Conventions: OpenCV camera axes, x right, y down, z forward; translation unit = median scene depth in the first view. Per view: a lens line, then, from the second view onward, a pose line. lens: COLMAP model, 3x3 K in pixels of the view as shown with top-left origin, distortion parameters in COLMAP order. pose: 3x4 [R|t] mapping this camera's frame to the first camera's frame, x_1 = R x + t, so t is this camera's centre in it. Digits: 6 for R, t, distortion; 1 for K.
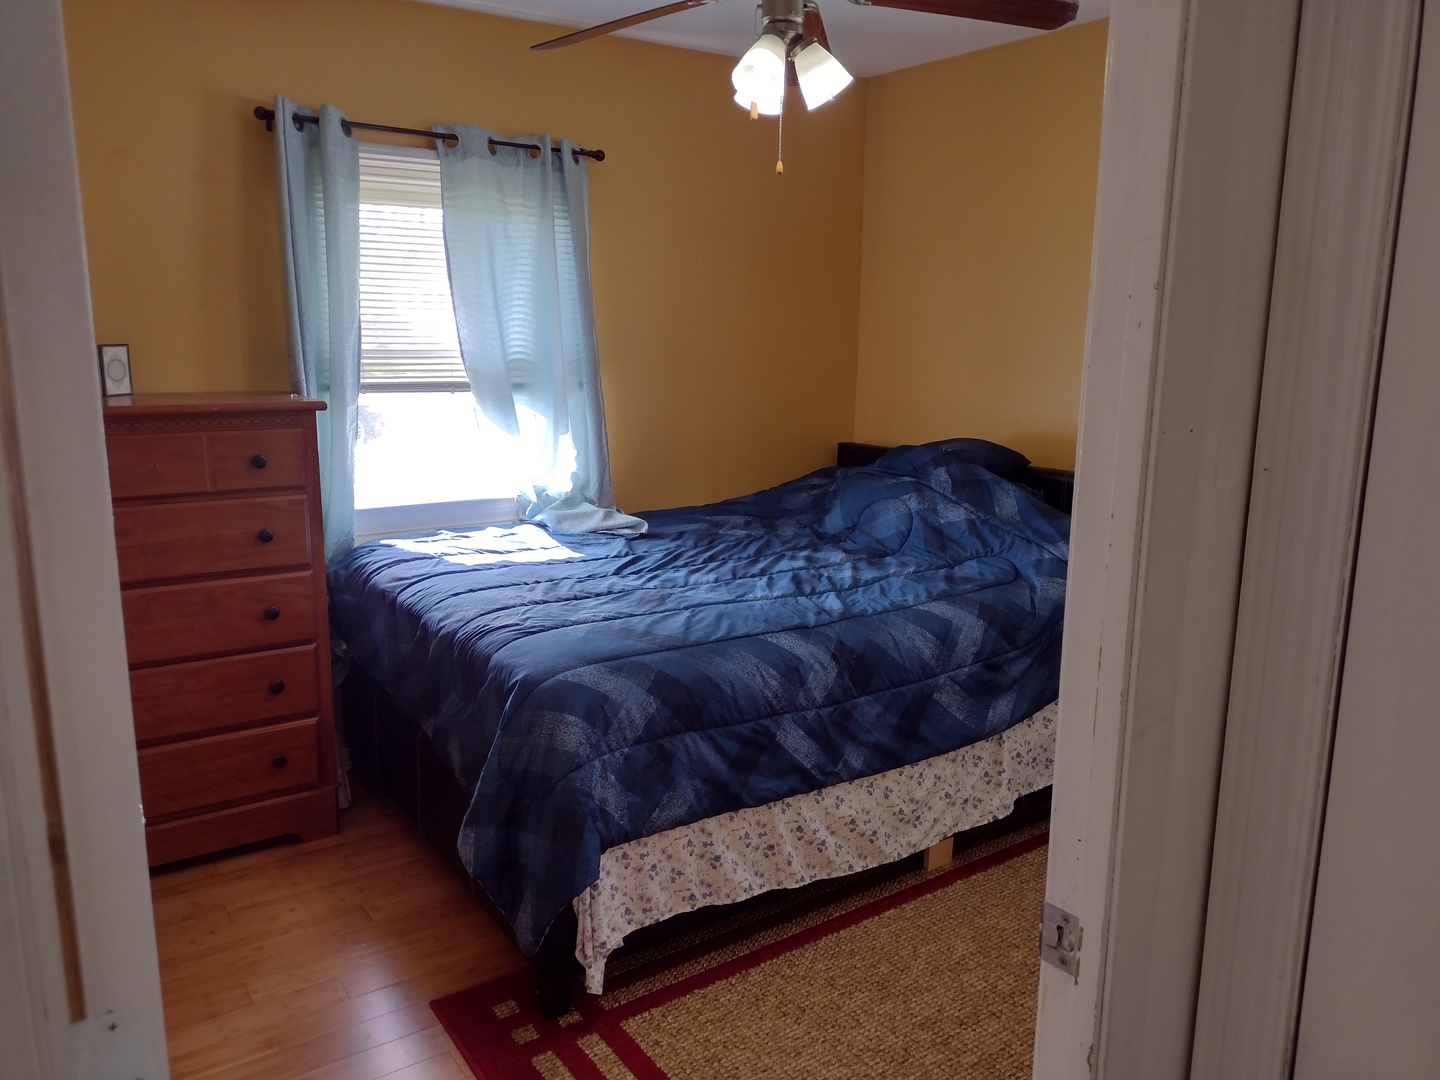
lens RADIAL K [[1092.9, 0, 720.0], [0, 1092.9, 540.0], [0, 0, 1]] dist [0.116376, -0.213348]
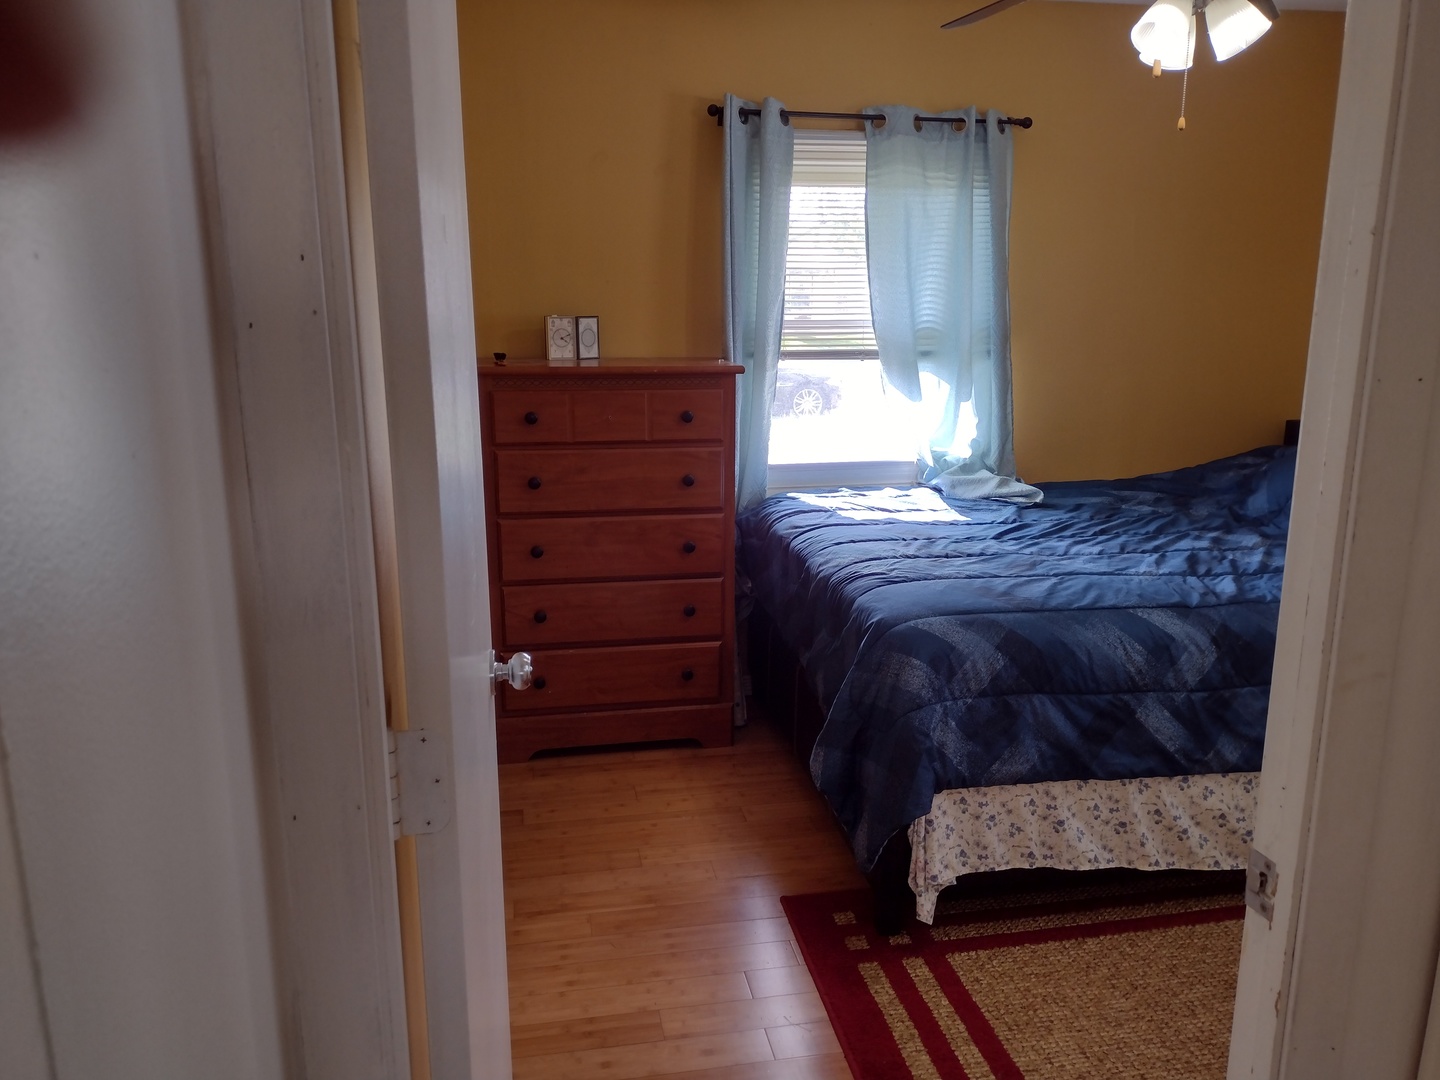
lens RADIAL K [[1100.9, 0, 711.7], [0, 1100.9, 546.0], [0, 0, 1]] dist [0.109569, -0.174504]
pose [[0.909276, 0.080315, -0.408371, 0.089926], [-0.070587, 0.996748, 0.038864, 0.017458], [0.410164, -0.006512, 0.911988, -0.049236]]
